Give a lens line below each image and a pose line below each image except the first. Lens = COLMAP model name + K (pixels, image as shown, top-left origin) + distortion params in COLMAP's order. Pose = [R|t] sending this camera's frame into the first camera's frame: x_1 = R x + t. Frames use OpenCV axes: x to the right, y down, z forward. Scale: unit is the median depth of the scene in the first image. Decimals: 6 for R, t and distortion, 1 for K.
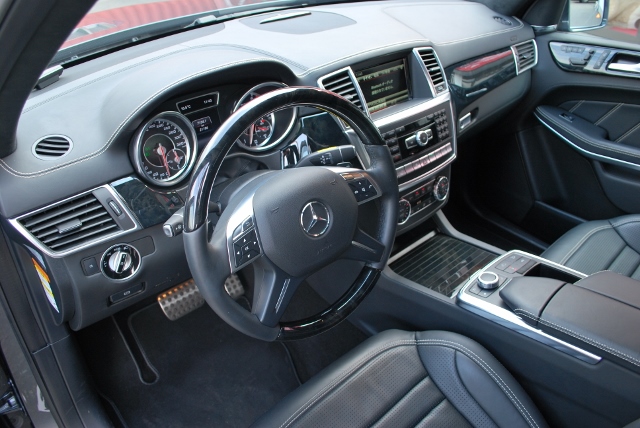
lens RADIAL K [[537.5, 0, 320.0], [0, 537.5, 214.0], [0, 0, 1]] dist [-0.049897, 0.003158]
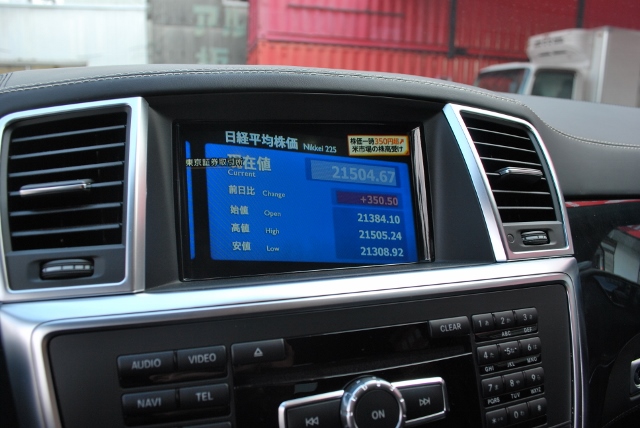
lens RADIAL K [[537.5, 0, 320.0], [0, 537.5, 214.0], [0, 0, 1]] dist [-0.049897, 0.003158]
pose [[0.914583, 0.089643, -0.394339, 0.237391], [-0.226874, 0.920949, -0.316830, -0.134241], [0.334764, 0.379232, 0.862622, 0.730300]]
